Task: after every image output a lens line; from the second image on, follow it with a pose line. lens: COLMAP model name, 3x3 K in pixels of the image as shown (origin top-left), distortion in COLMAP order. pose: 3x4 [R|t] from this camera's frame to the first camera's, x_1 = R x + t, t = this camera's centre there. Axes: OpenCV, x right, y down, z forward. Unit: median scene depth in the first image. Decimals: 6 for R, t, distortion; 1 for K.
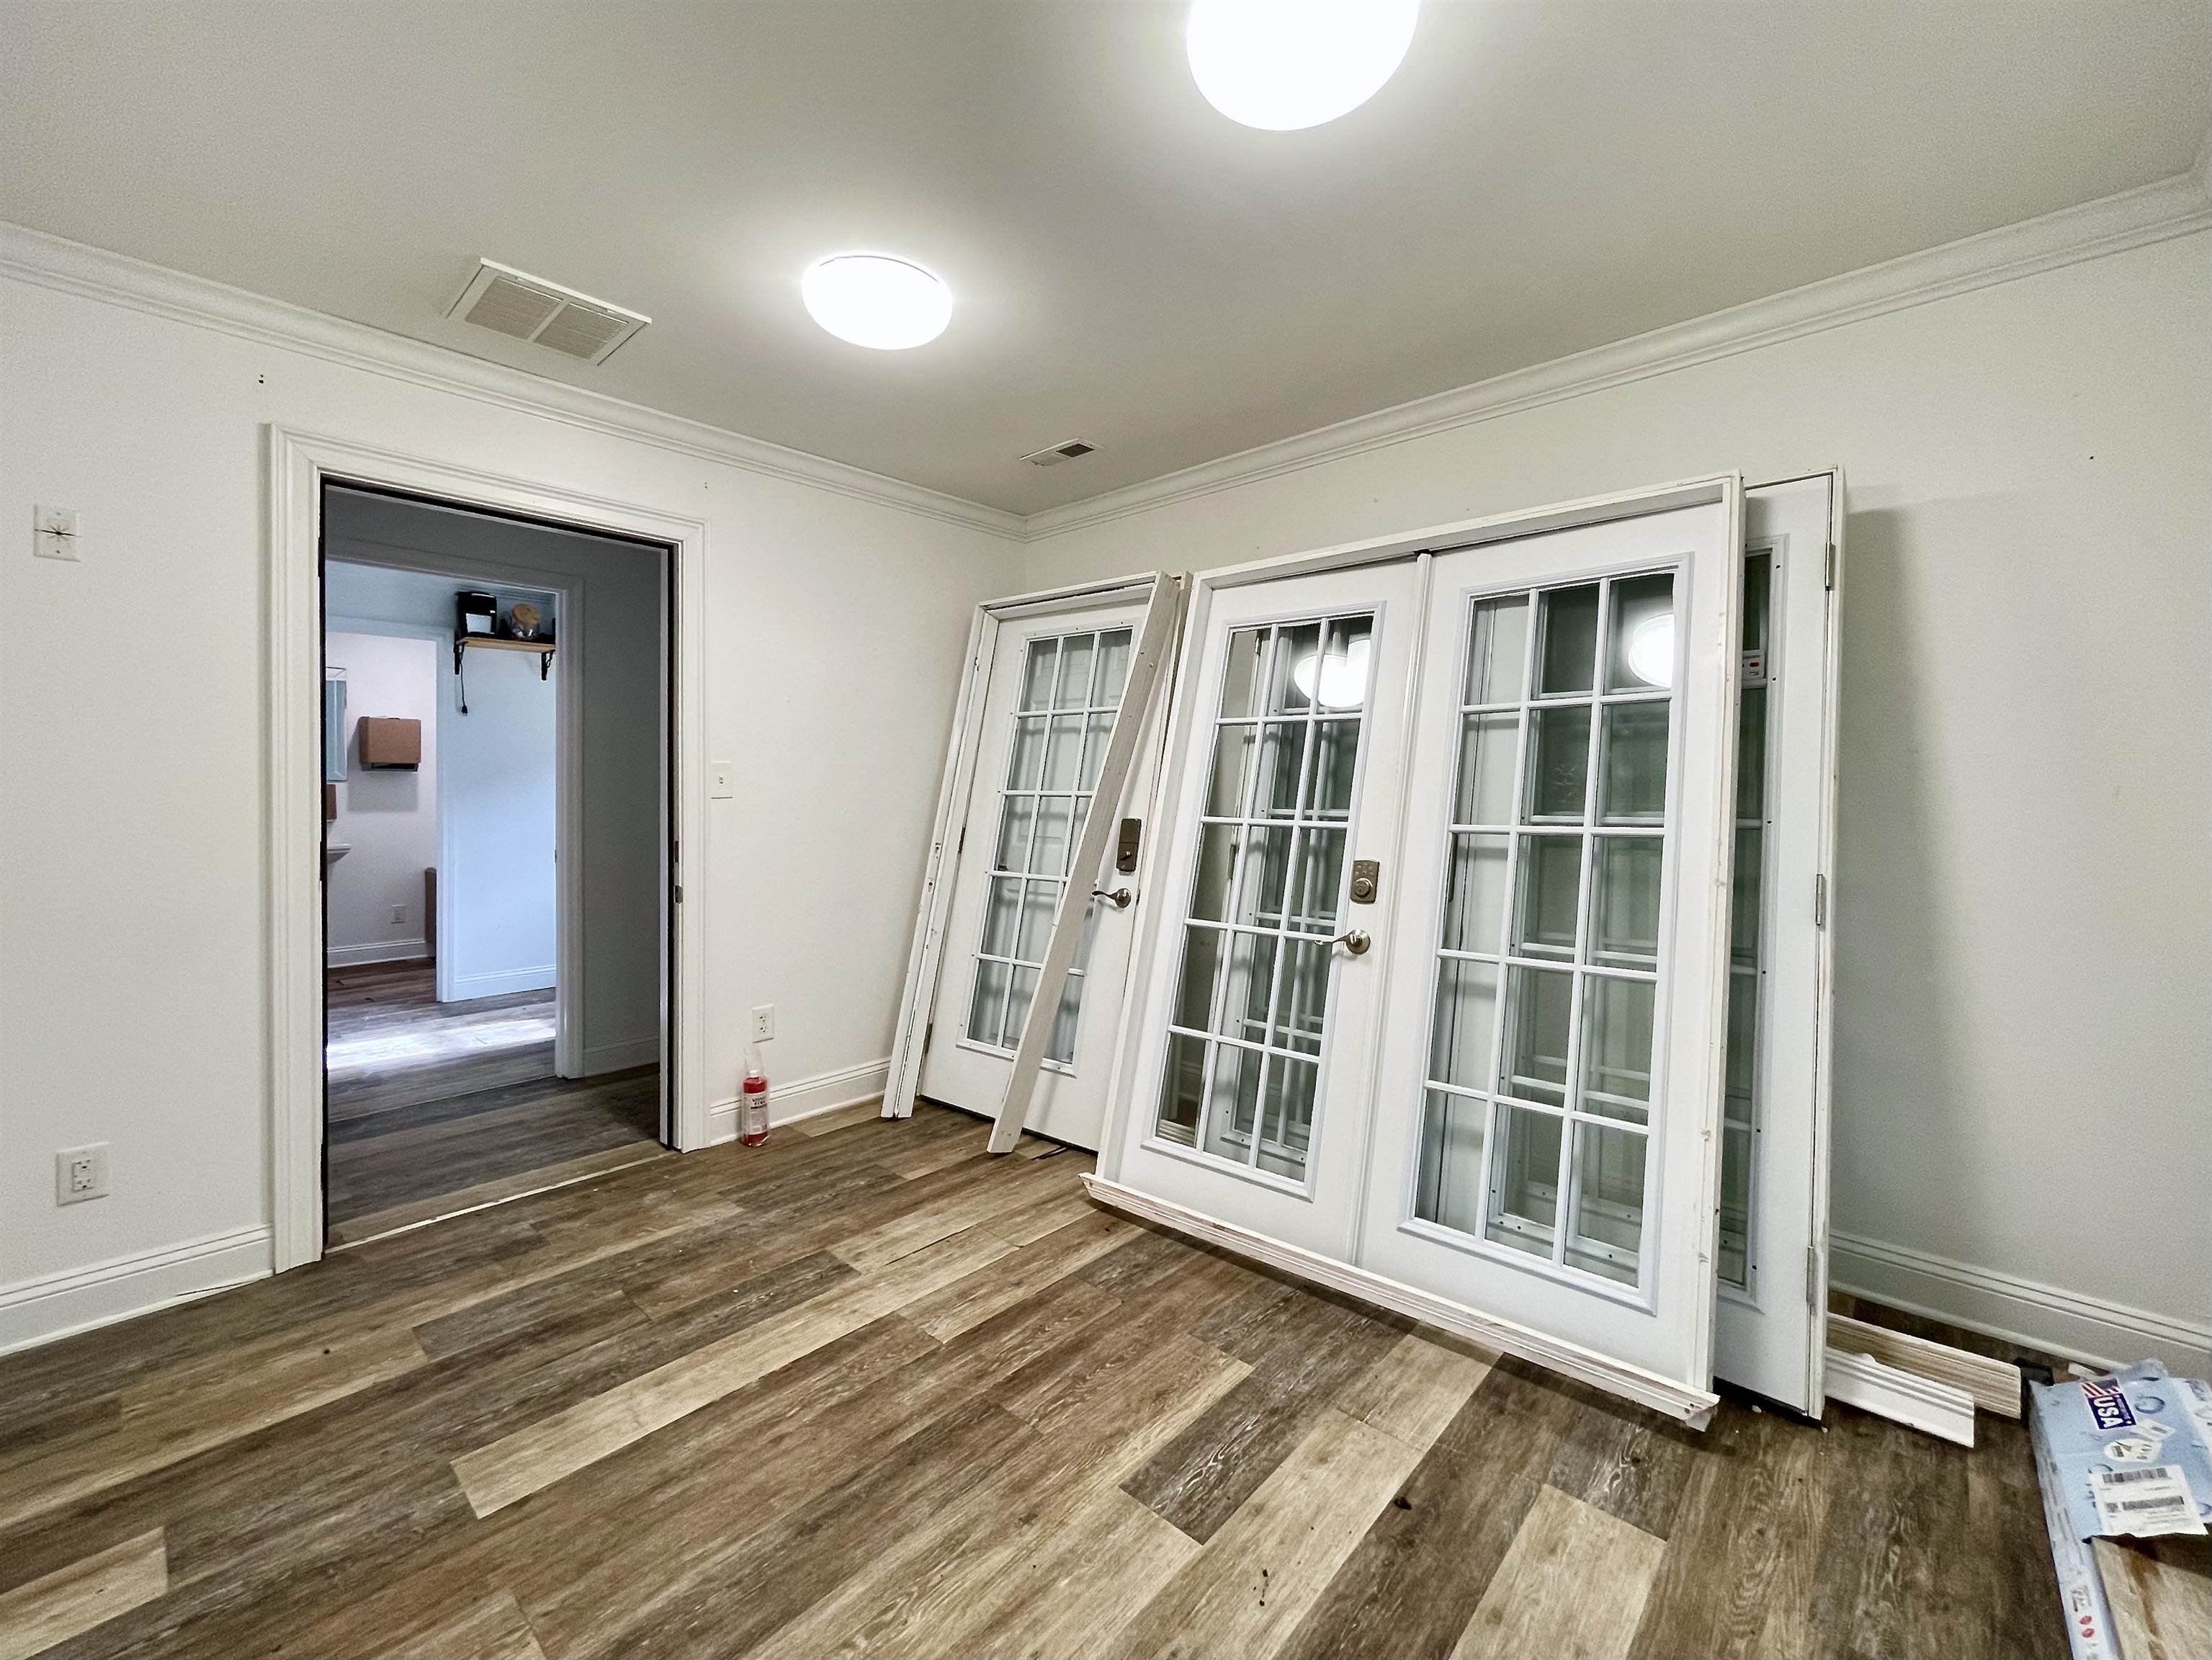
lens RADIAL K [[903.3, 0, 1087.4], [0, 903.3, 781.6], [0, 0, 1]] dist [-0.000945, 0.000793]
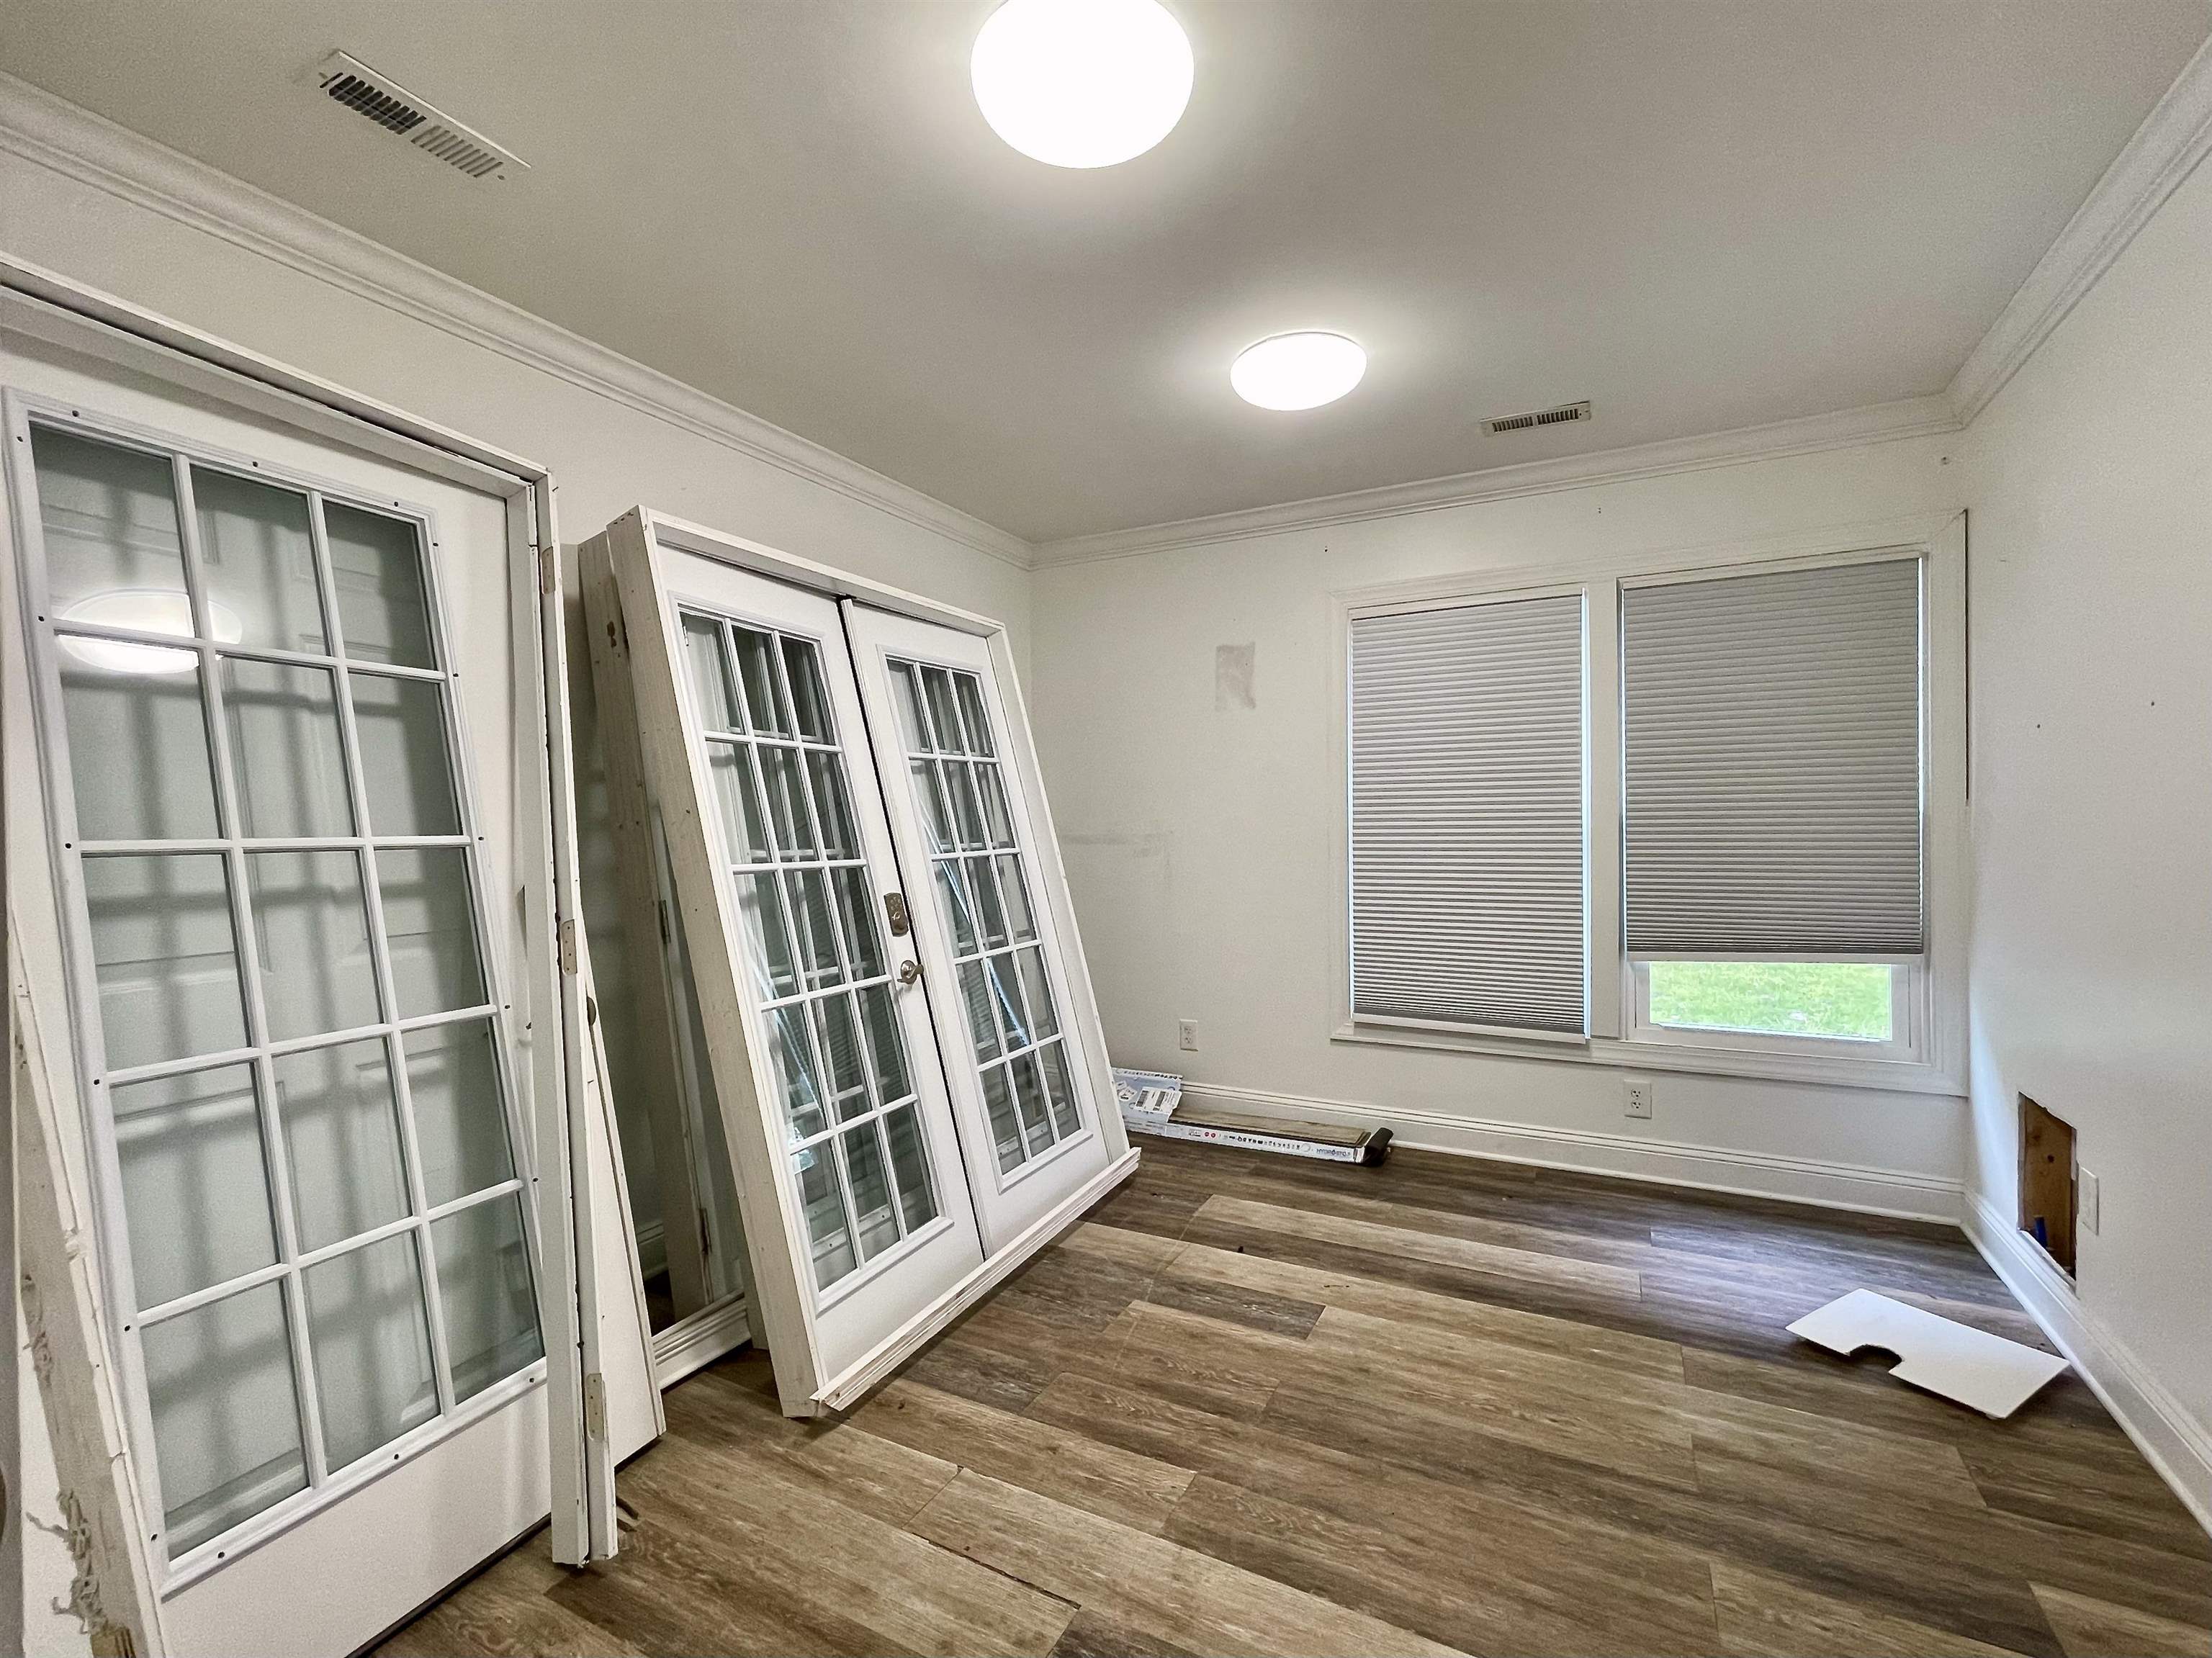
lens RADIAL K [[963.6, 0, 1105.2], [0, 963.6, 827.3], [0, 0, 1]] dist [-0.001835, 0.000514]
pose [[-0.254948, -0.004456, 0.966945, -1.108226], [0.002176, 0.999984, 0.005182, 0.007765], [-0.966952, 0.003425, -0.254934, 1.435444]]
